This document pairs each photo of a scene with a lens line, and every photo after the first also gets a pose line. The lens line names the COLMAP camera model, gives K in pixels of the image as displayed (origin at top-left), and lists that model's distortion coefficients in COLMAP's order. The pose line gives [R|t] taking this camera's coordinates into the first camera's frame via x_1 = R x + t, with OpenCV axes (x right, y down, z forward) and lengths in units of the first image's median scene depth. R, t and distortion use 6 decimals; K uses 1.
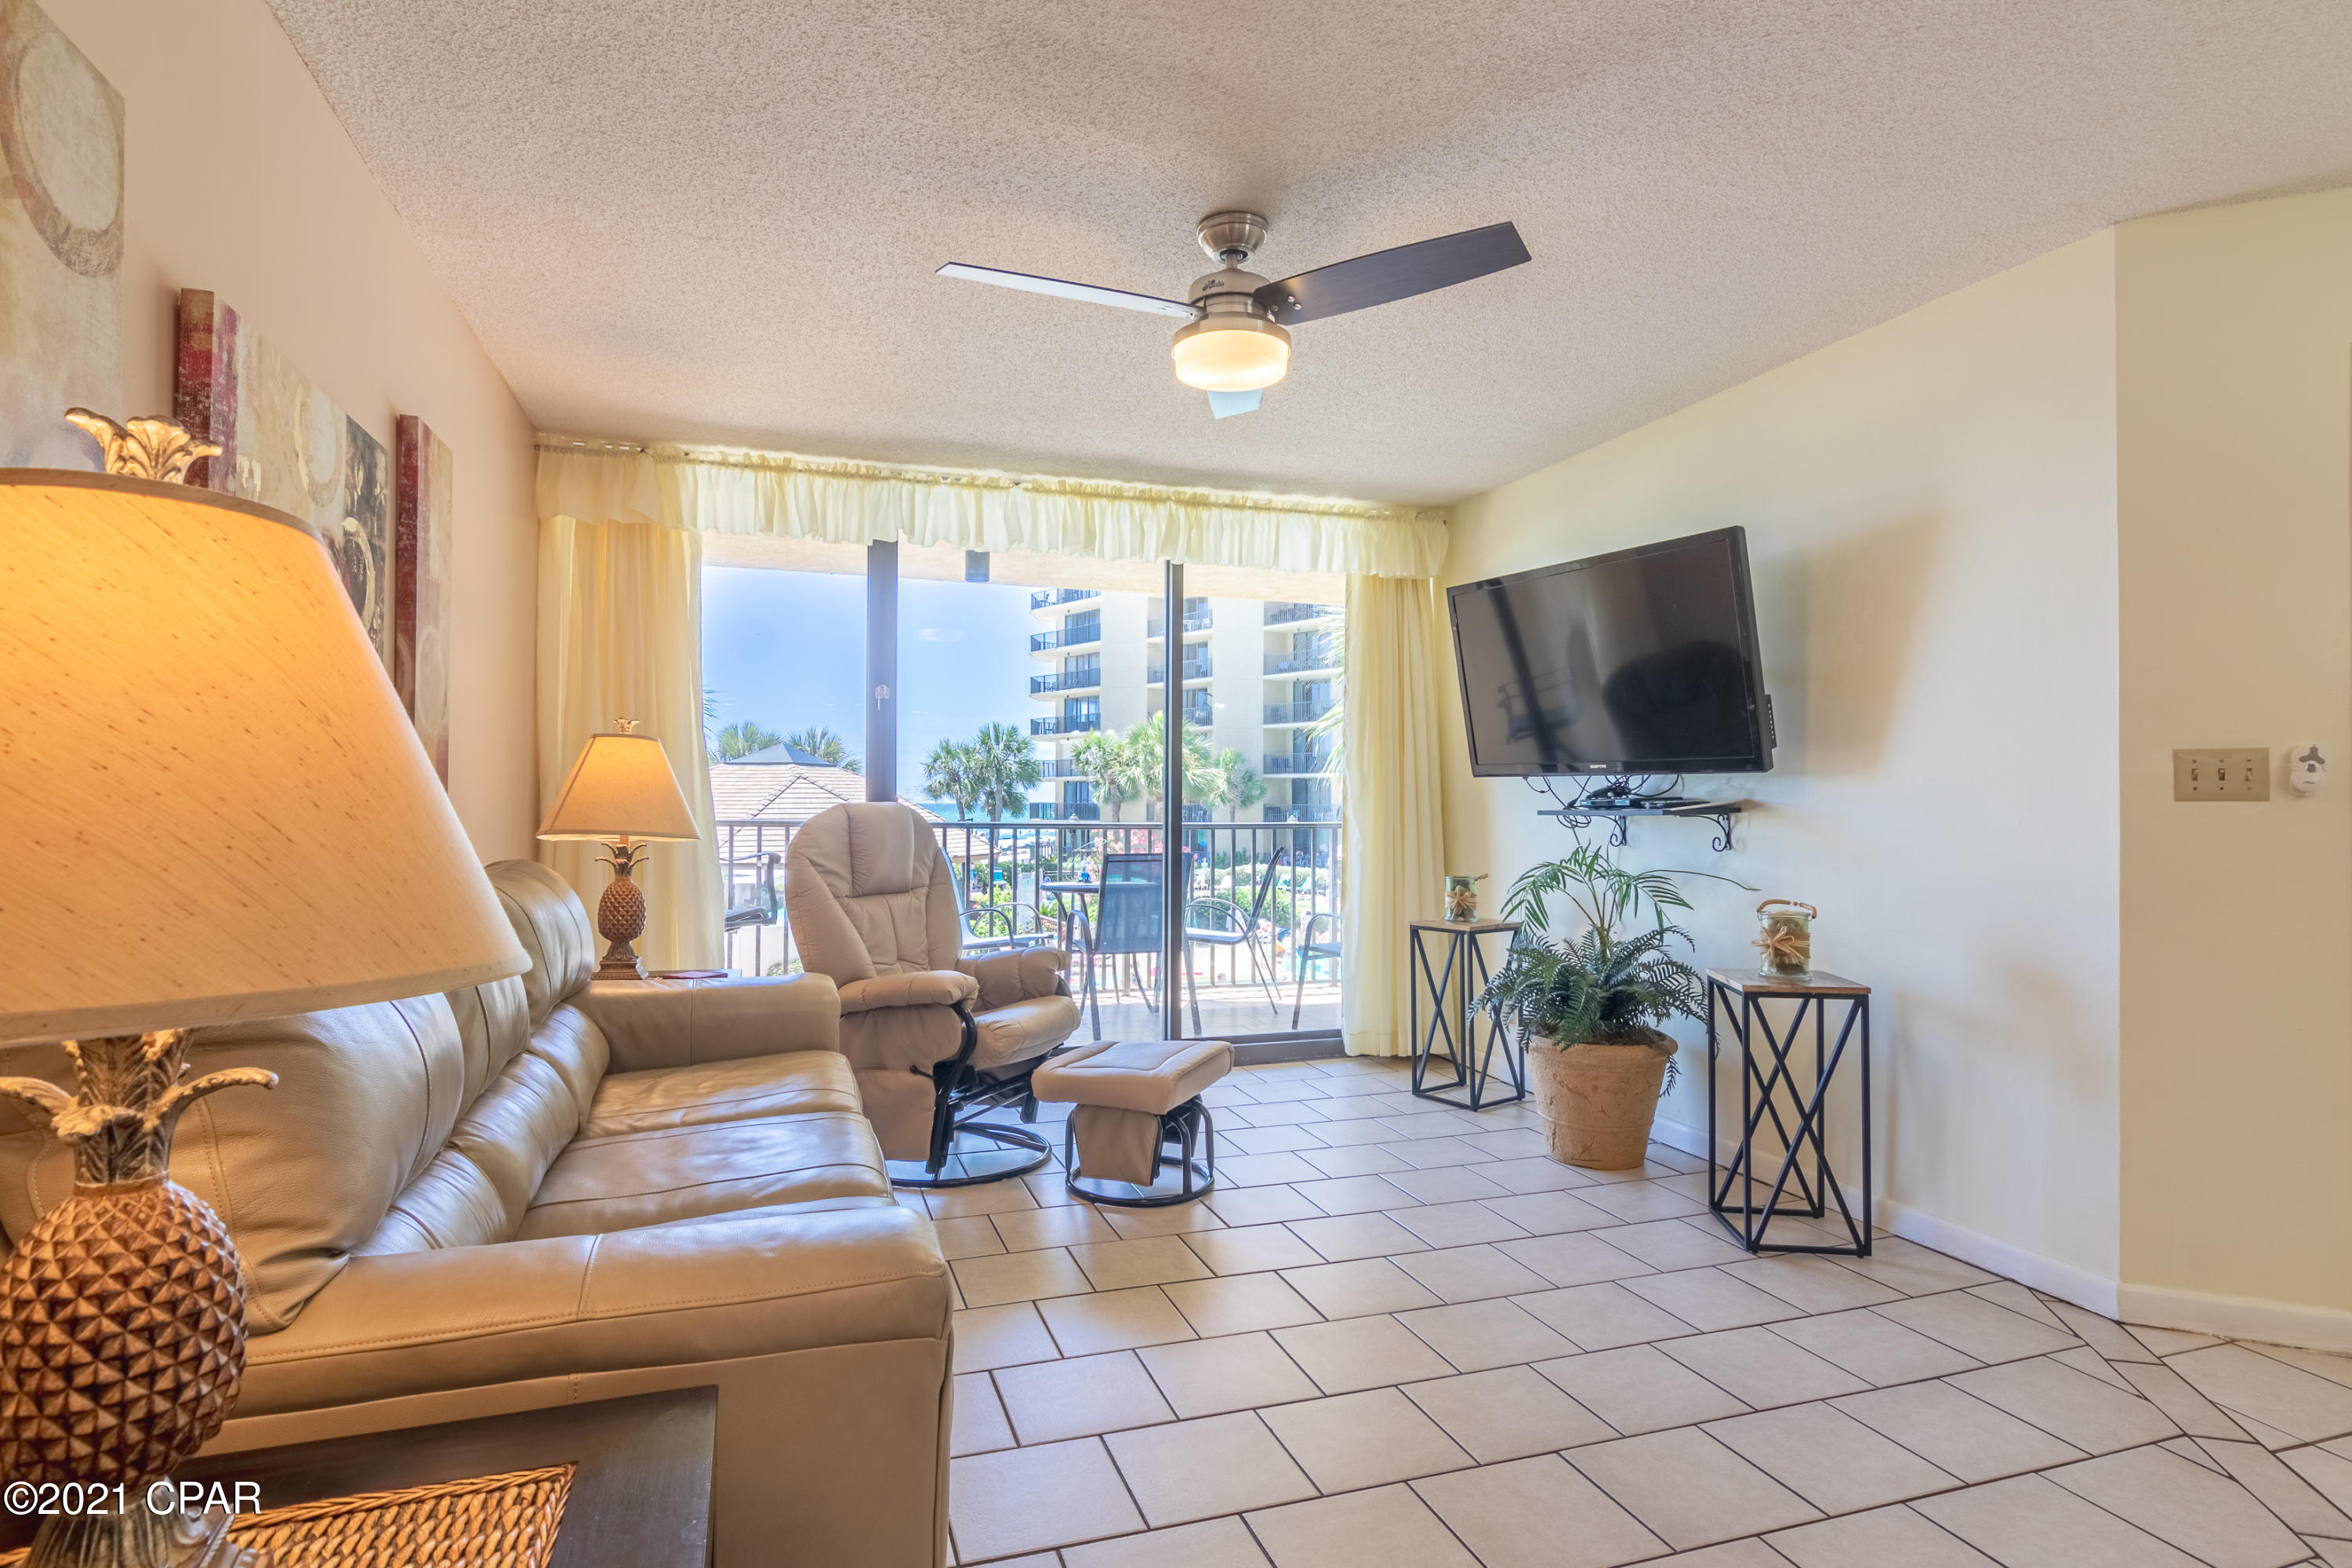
lens RADIAL K [[1202.4, 0, 1162.6], [0, 1202.4, 778.7], [0, 0, 1]] dist [-0.009794, 0.004324]
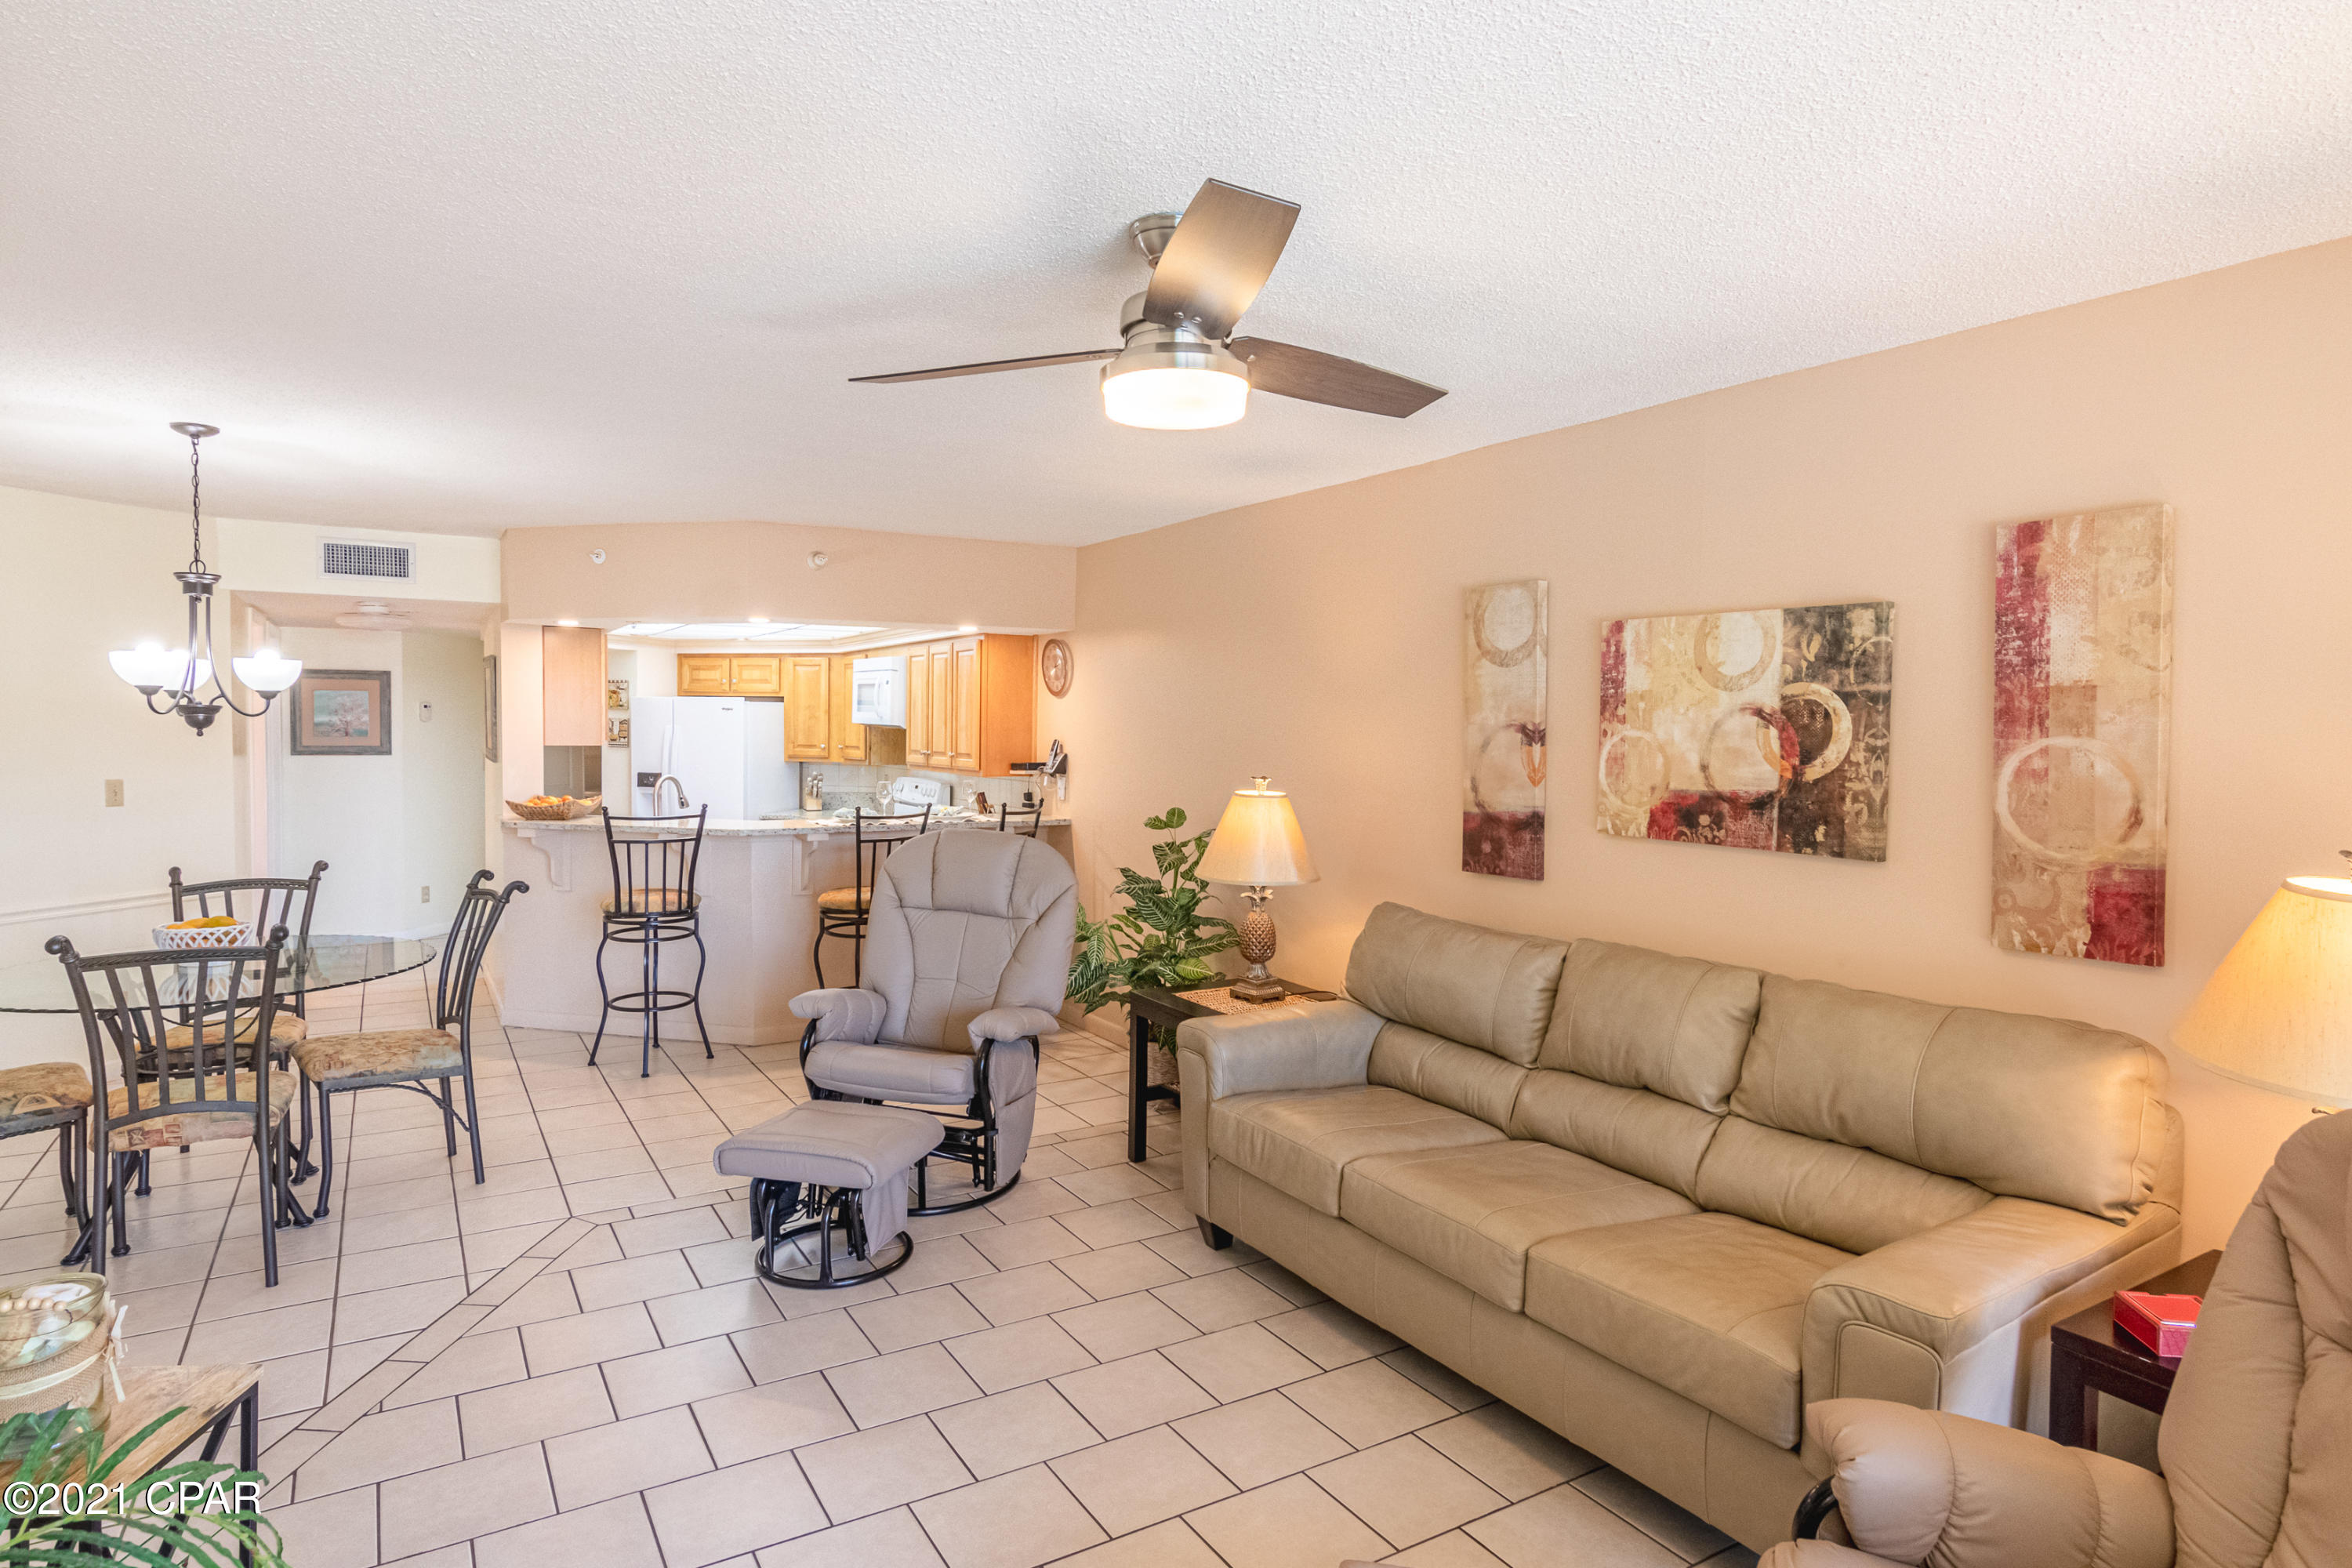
lens RADIAL K [[1281.5, 0, 1153.2], [0, 1281.5, 777.6], [0, 0, 1]] dist [-0.000894, -0.003065]
pose [[-0.978218, -0.008635, -0.207400, 0.141652], [-0.013350, 0.999683, 0.021344, -0.064174], [0.207150, 0.023648, -0.978023, 1.056304]]
